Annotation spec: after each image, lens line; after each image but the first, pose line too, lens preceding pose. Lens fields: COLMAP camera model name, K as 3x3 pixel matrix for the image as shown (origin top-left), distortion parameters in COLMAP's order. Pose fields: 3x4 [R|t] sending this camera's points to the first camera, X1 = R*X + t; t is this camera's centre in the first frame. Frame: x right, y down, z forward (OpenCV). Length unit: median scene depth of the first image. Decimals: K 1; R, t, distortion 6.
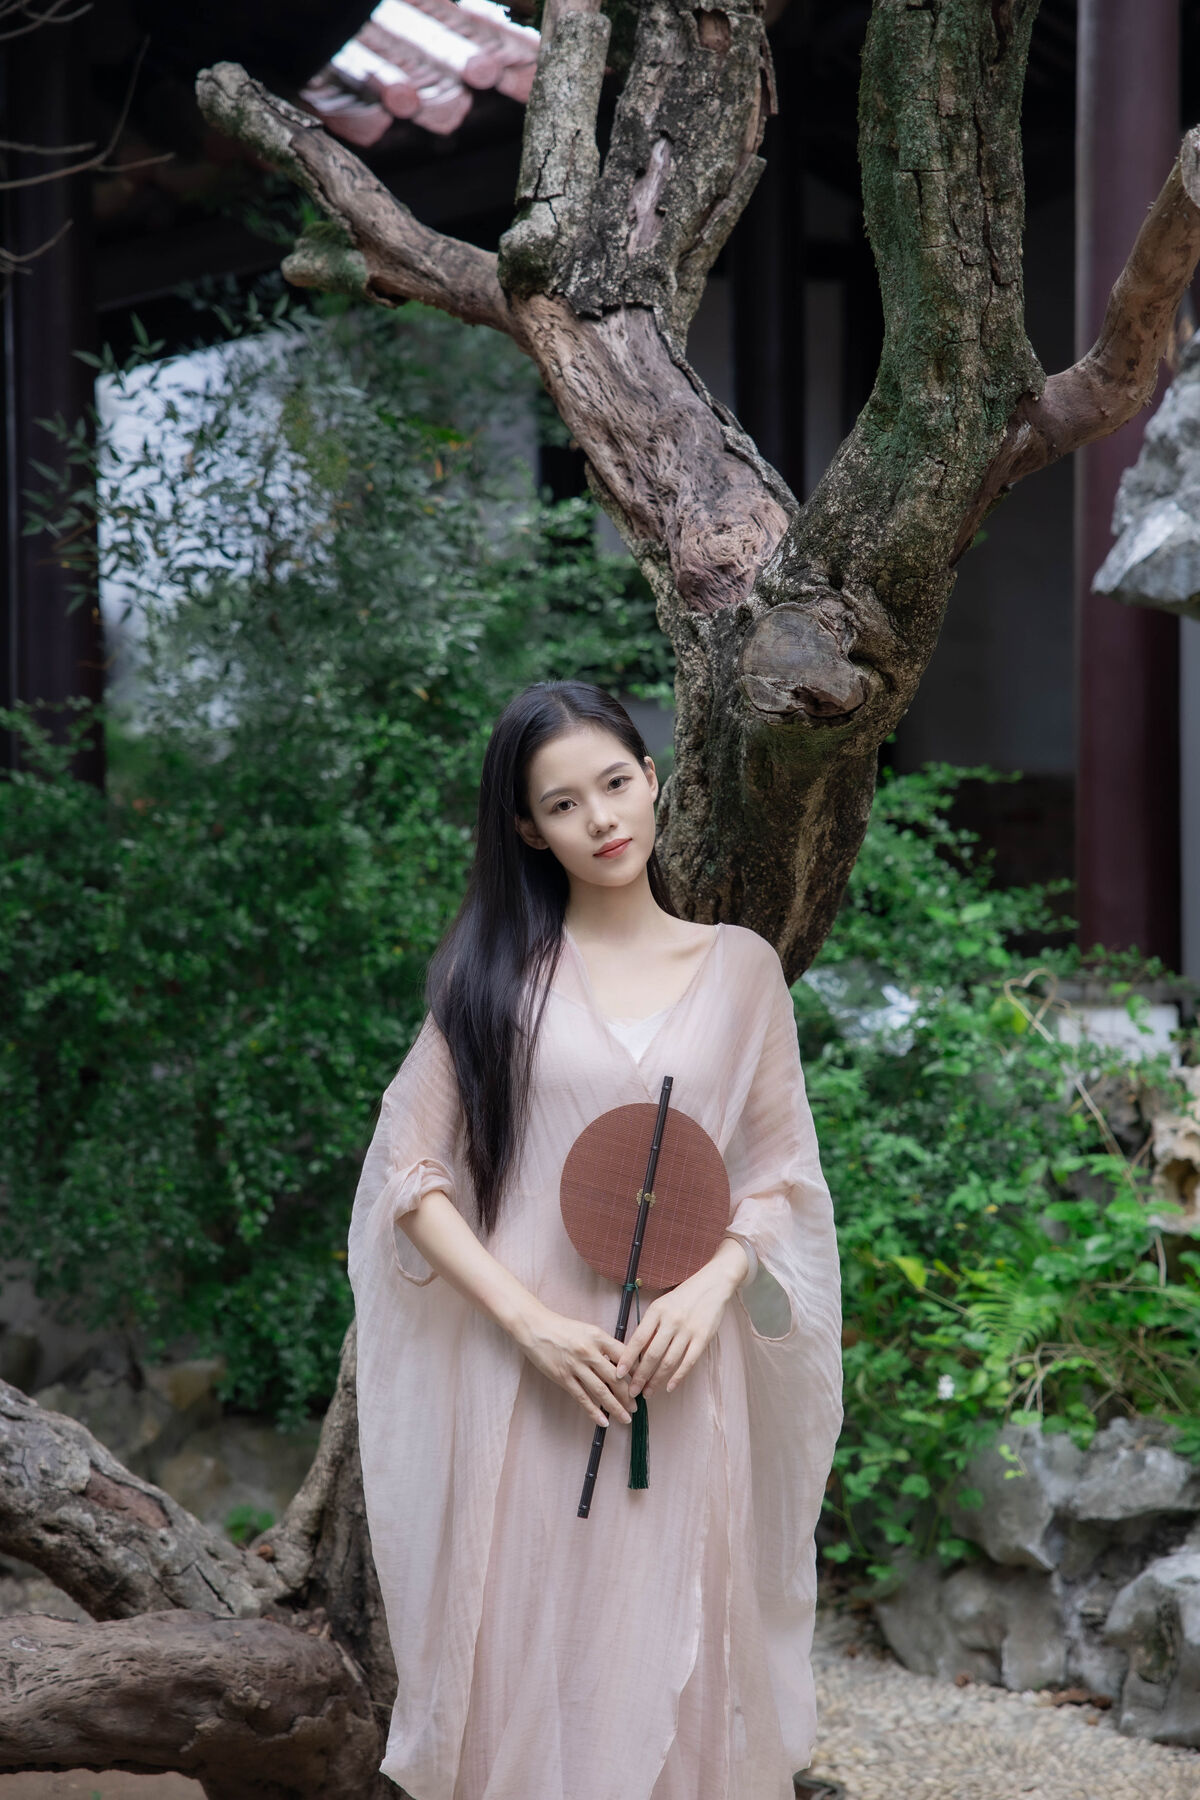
lens RADIAL K [[3957.0, 0, 600.0], [0, 3957.0, 900.0], [0, 0, 1]] dist [0.273977, -0.026680]
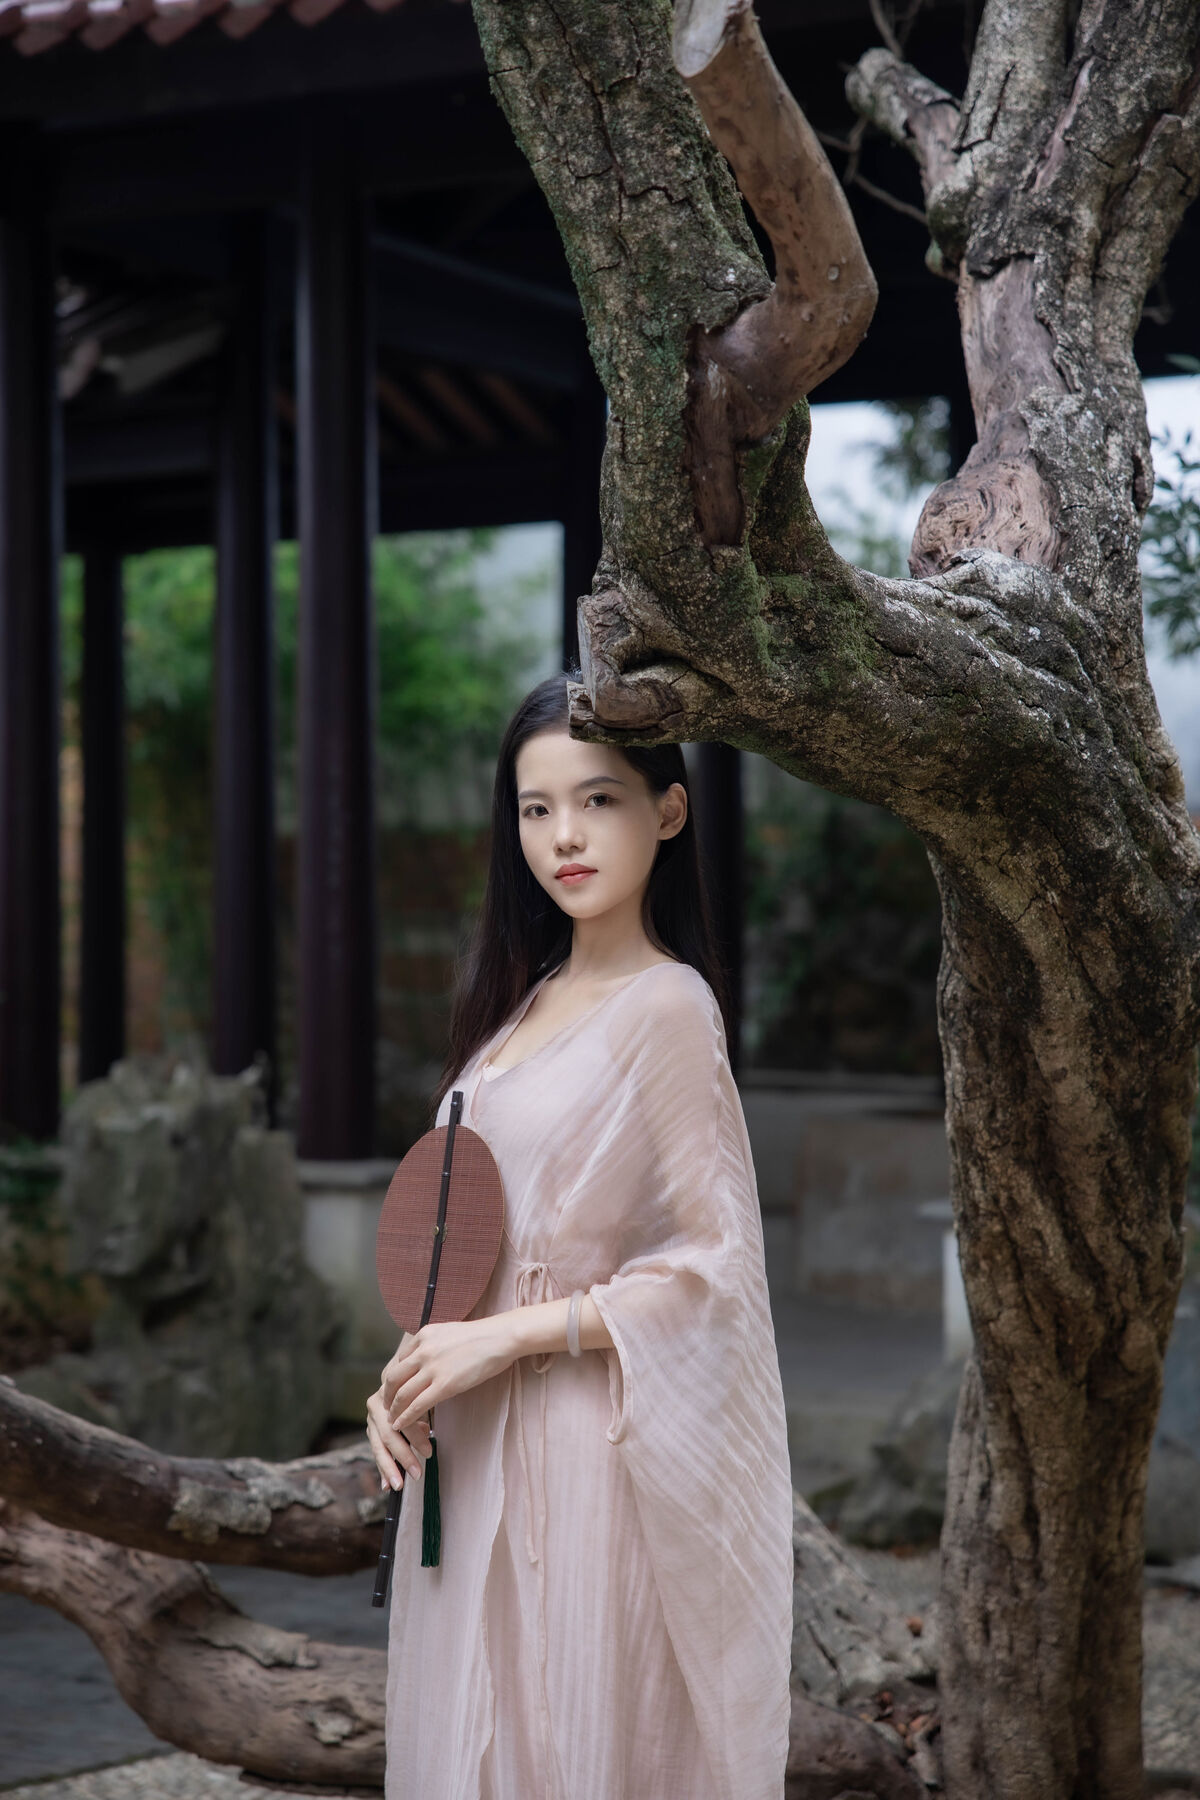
lens RADIAL K [[3476.7, 0, 600.0], [0, 3476.7, 900.0], [0, 0, 1]] dist [0.246147, 0.184274]
pose [[0.717002, 0.008962, -0.697013, 0.474530], [-0.010919, 0.999939, 0.001625, -0.008659], [0.696986, 0.006446, 0.717056, 0.380090]]
